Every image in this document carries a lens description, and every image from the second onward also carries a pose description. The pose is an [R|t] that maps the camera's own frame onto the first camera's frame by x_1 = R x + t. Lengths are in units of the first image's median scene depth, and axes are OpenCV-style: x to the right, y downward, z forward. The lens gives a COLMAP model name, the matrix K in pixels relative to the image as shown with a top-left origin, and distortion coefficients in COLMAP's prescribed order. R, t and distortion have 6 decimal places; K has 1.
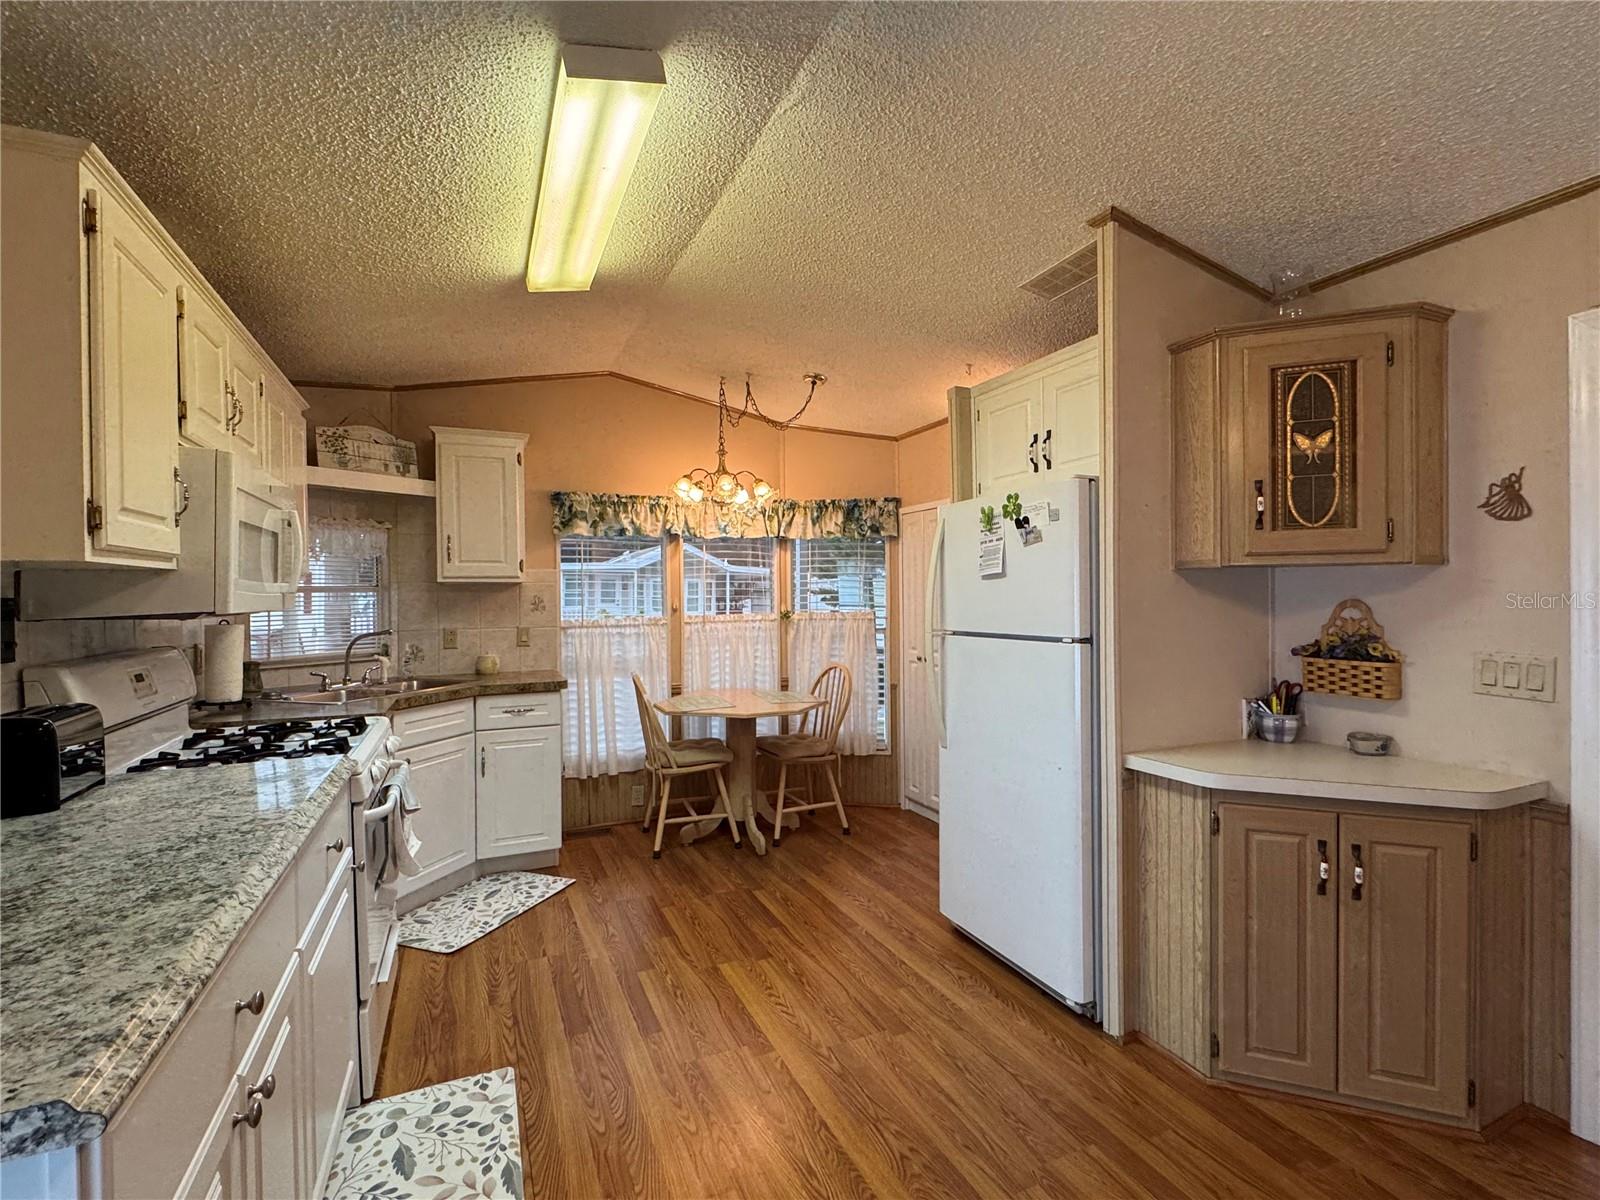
lens RADIAL K [[740.5, 0, 804.3], [0, 740.5, 599.1], [0, 0, 1]] dist [-0.000802, -0.002483]
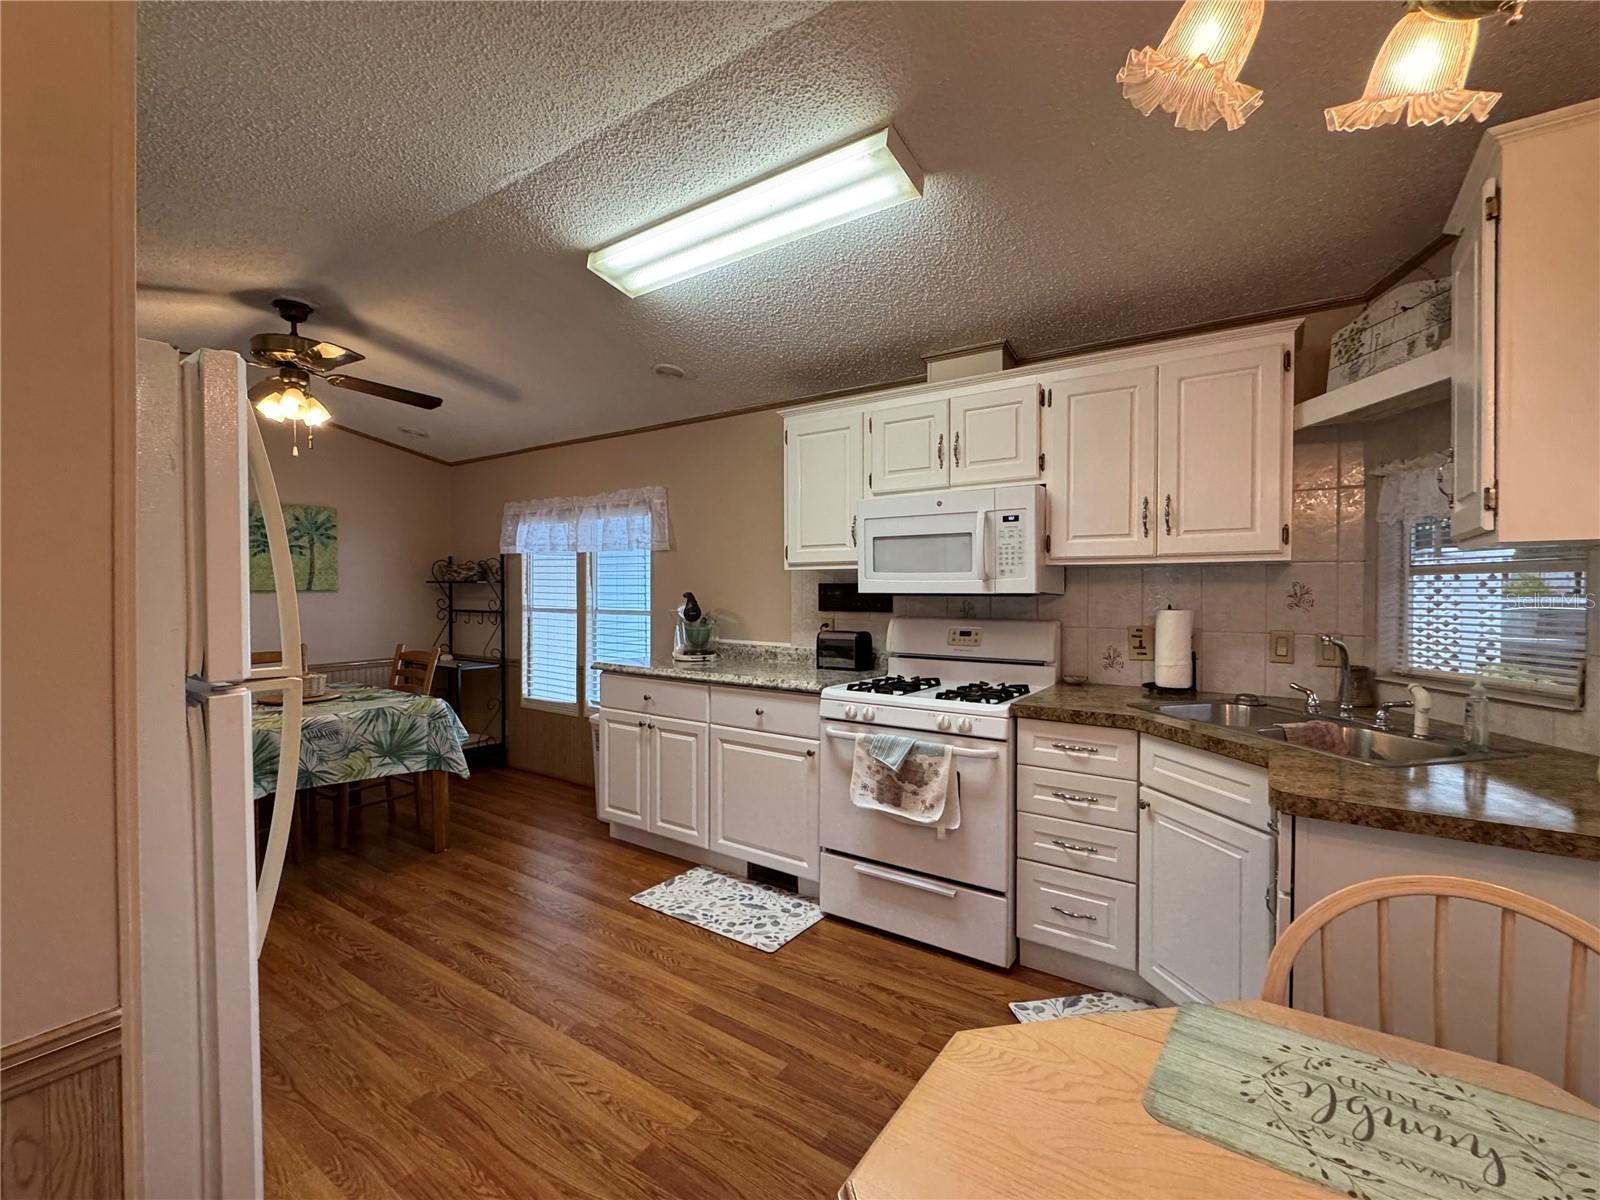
lens RADIAL K [[707.7, 0, 798.8], [0, 707.7, 598.1], [0, 0, 1]] dist [-0.002087, 0.001295]
pose [[-0.861204, 0.019327, -0.507892, 0.101159], [0.005730, 0.999582, 0.028323, -0.008011], [0.508227, 0.021482, -0.860955, 1.222068]]
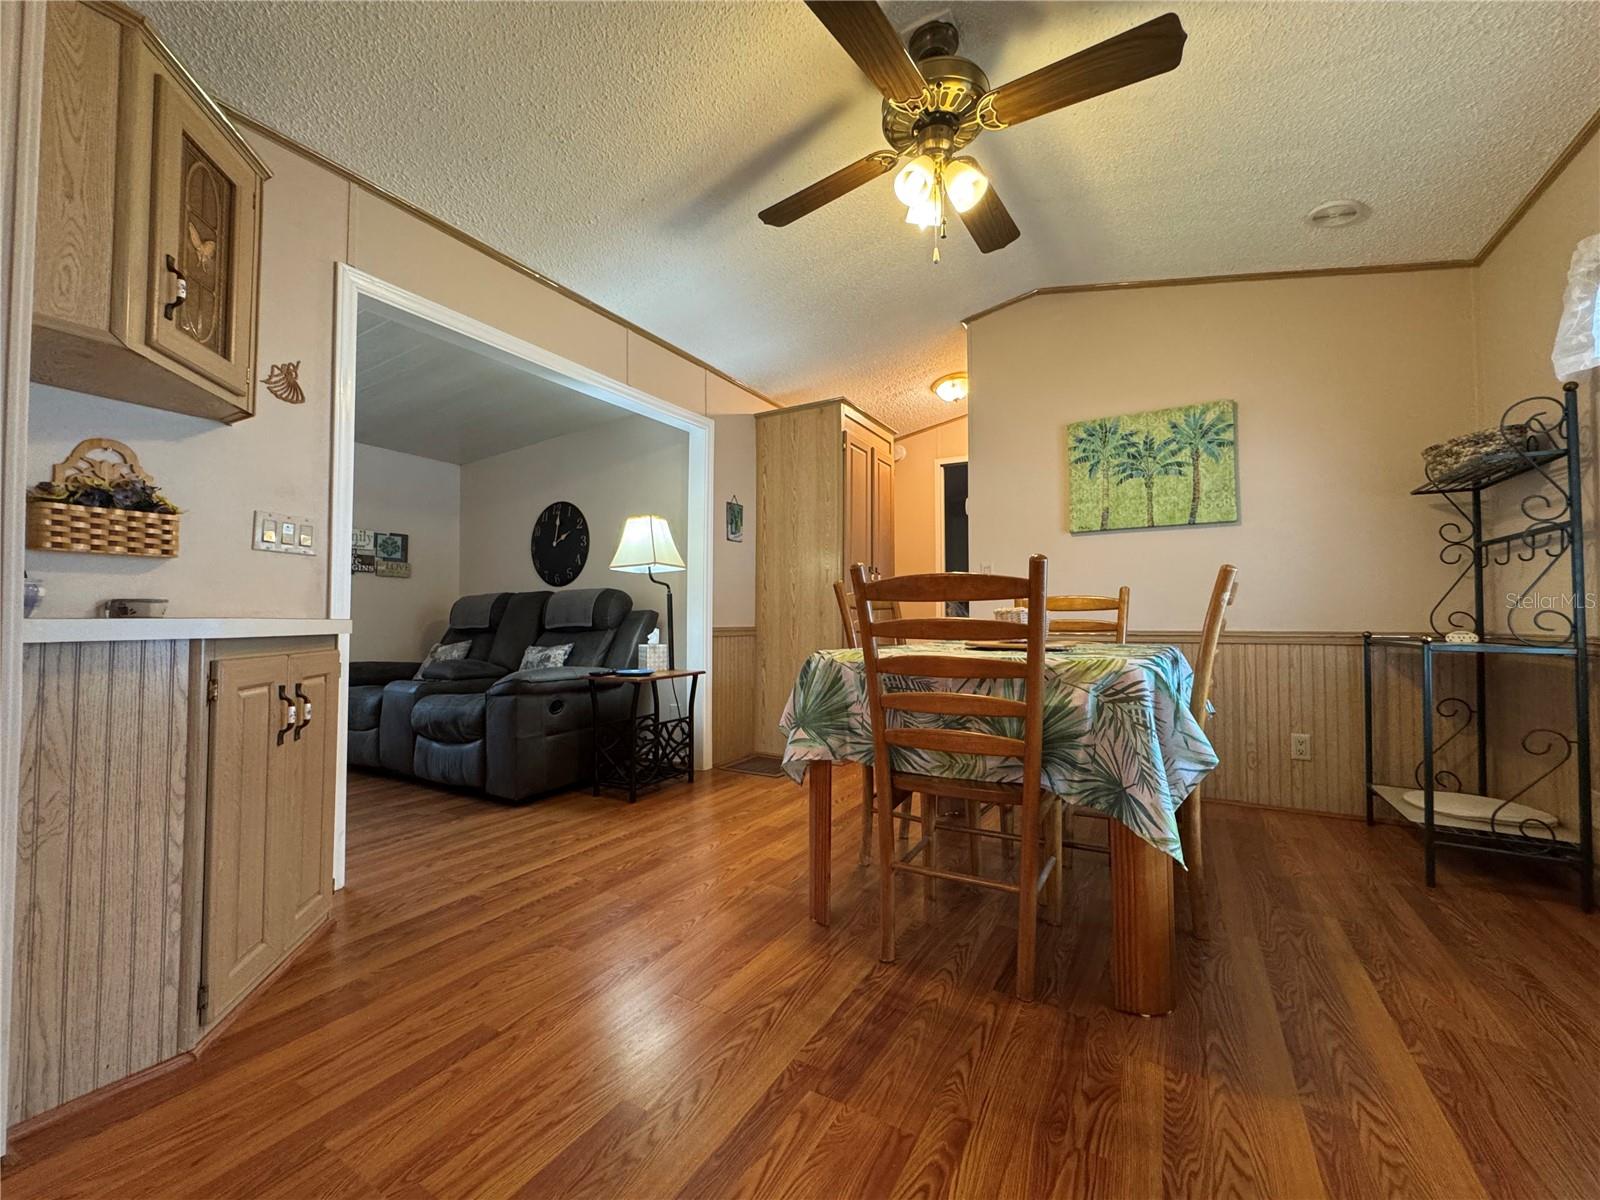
lens RADIAL K [[640.1, 0, 797.8], [0, 640.1, 598.6], [0, 0, 1]] dist [-0.001936, 0.000484]
pose [[-0.574011, 0.033942, 0.818144, -0.176730], [0.010875, 0.999368, -0.033830, 0.135197], [-0.818775, -0.010522, -0.574018, 0.500679]]
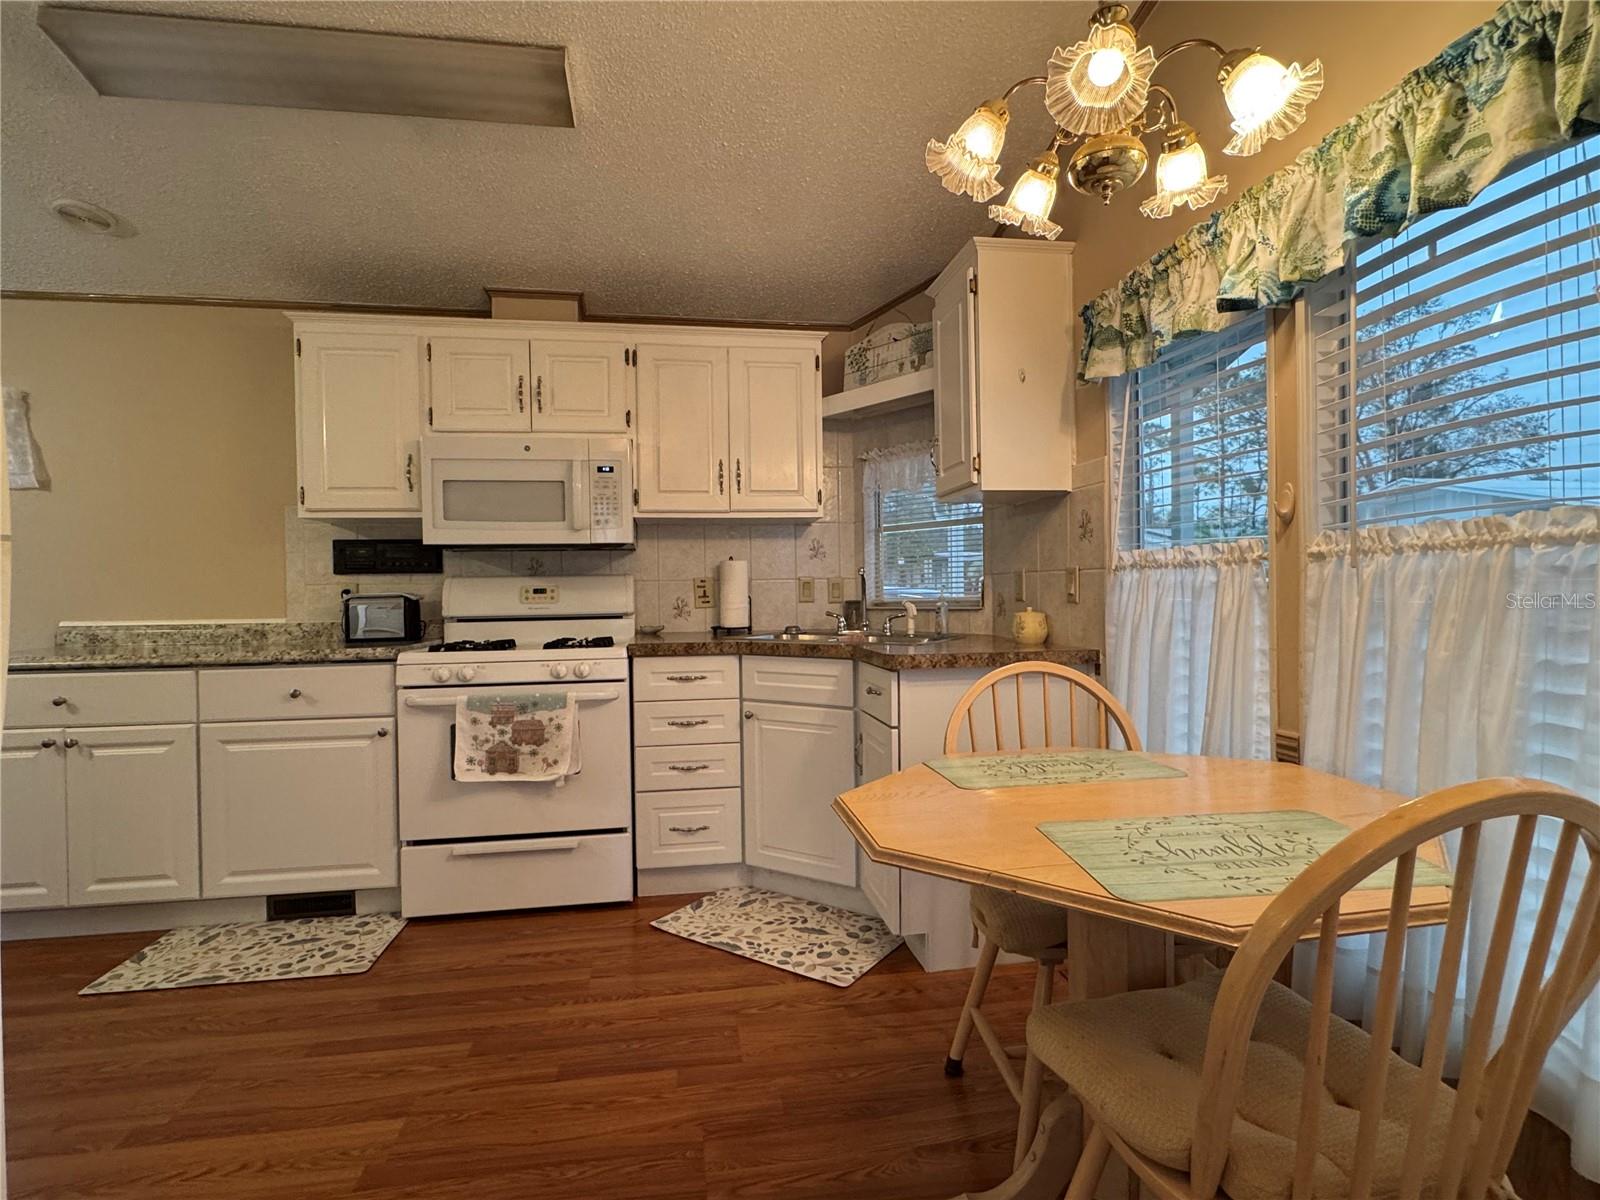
lens RADIAL K [[800.2, 0, 801.4], [0, 800.2, 599.6], [0, 0, 1]] dist [-0.002123, 0.002064]
pose [[-0.261295, 0.024203, -0.964955, 0.306251], [0.009775, 0.999701, 0.022428, 0.053662], [0.965209, -0.003572, -0.261454, 1.117421]]
